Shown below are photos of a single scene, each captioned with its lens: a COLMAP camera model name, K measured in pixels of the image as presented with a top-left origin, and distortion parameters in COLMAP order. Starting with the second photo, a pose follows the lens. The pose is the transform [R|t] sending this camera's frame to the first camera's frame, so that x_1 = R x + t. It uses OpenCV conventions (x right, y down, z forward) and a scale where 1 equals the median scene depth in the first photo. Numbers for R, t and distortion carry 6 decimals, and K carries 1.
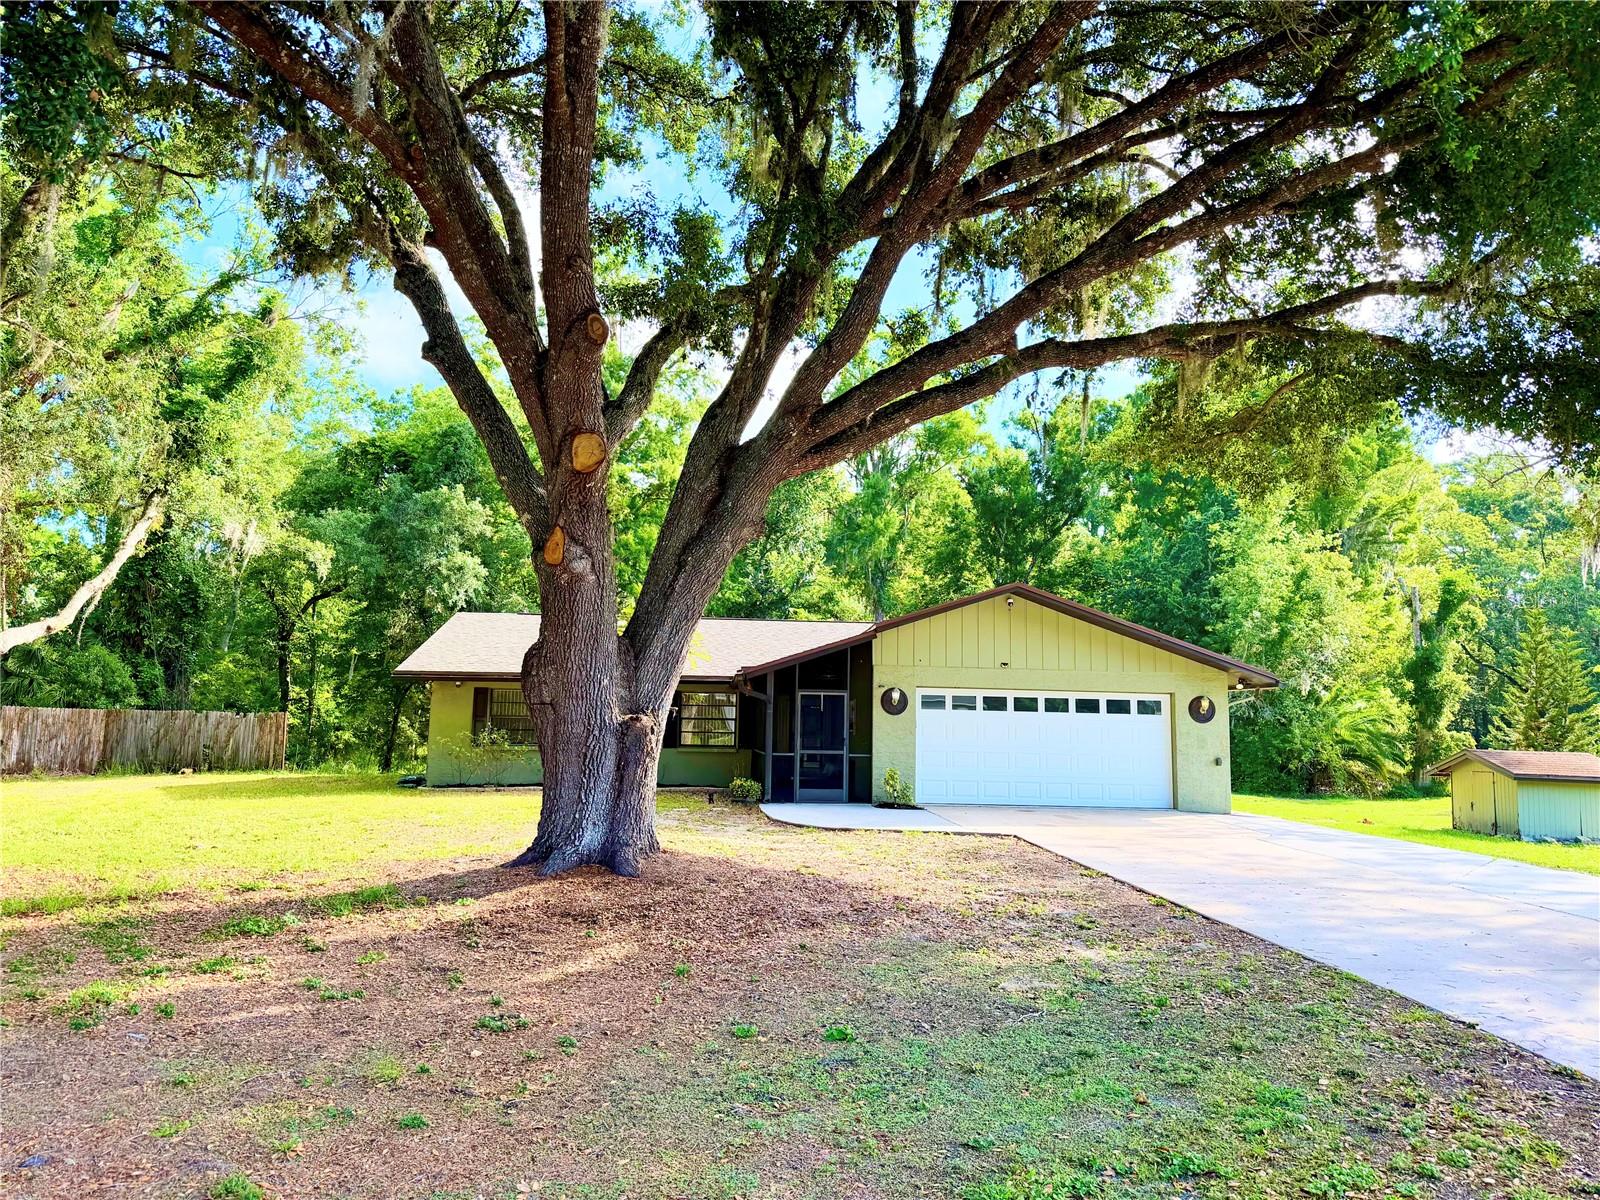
lens RADIAL K [[1121.9, 0, 800.0], [0, 1121.9, 600.0], [0, 0, 1]] dist [0.103672, -0.197567]
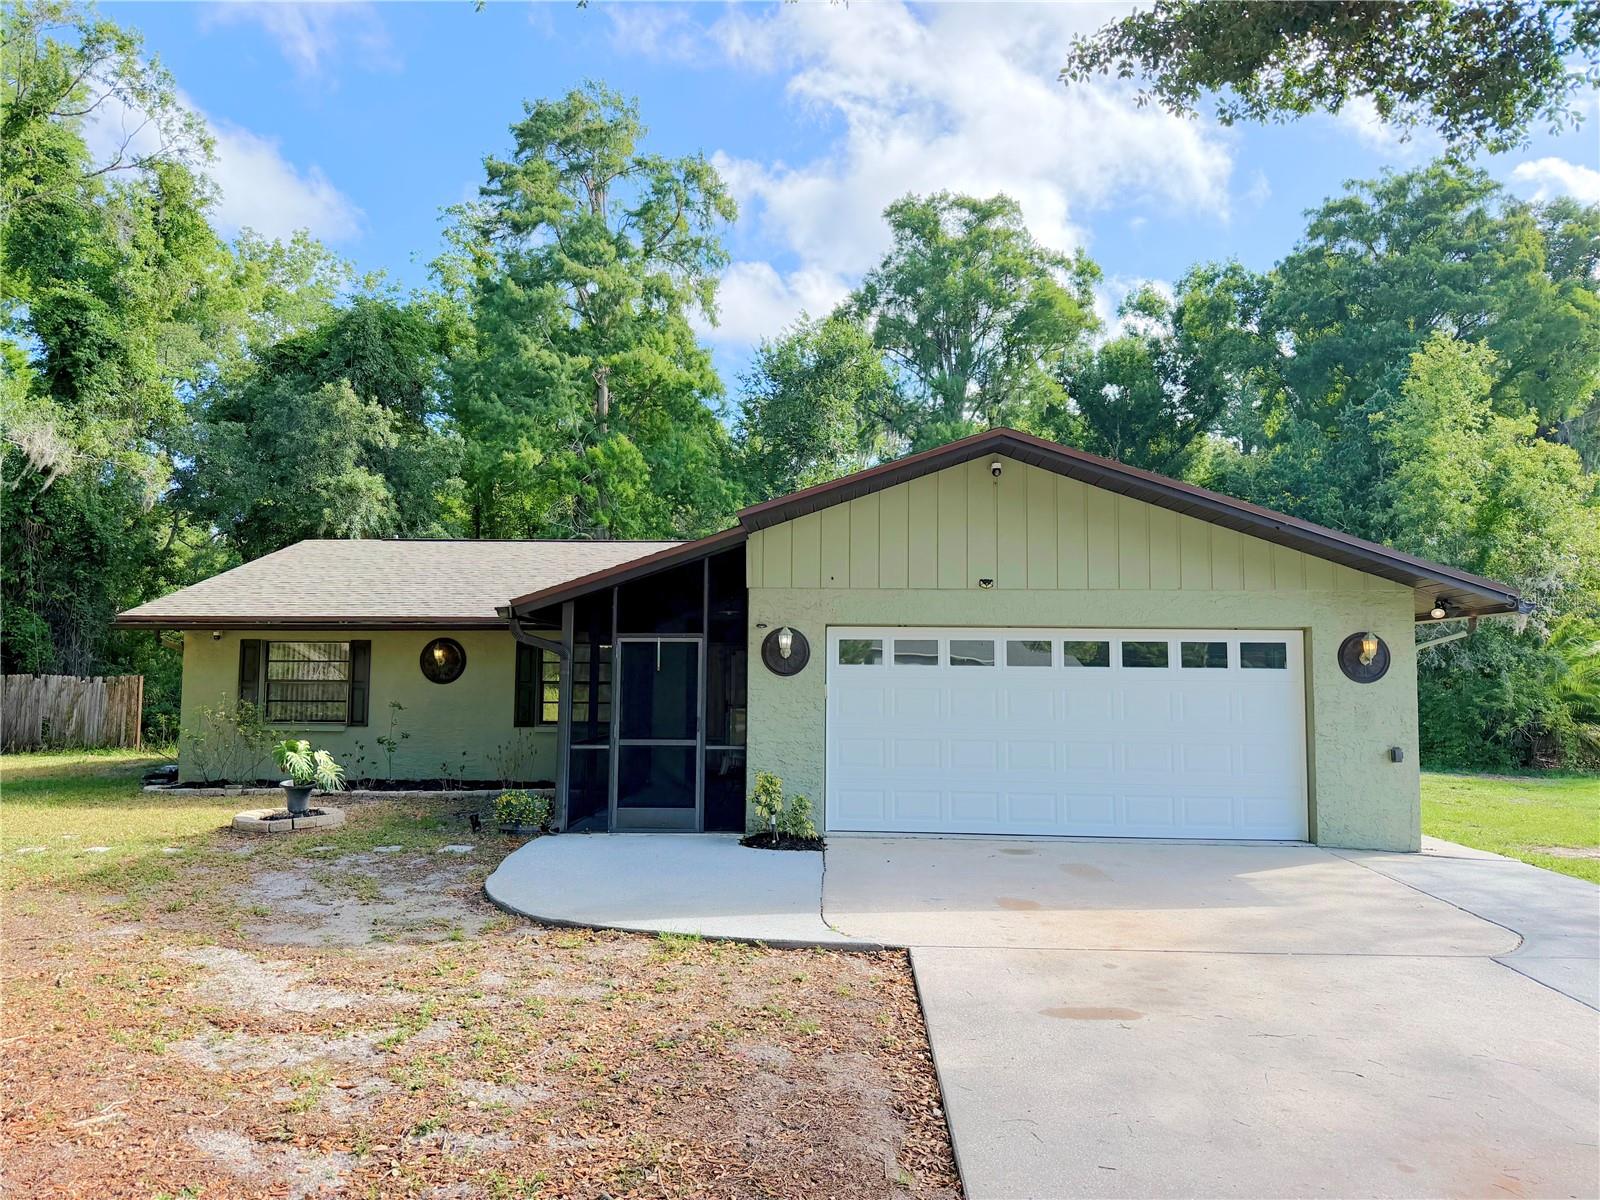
lens RADIAL K [[1121.9, 0, 800.0], [0, 1121.9, 600.0], [0, 0, 1]] dist [0.103672, -0.197567]
pose [[0.991079, -0.019783, -0.131803, 0.106451], [0.025126, 0.998923, 0.038999, 0.027364], [0.130889, -0.041963, 0.990509, 0.285300]]
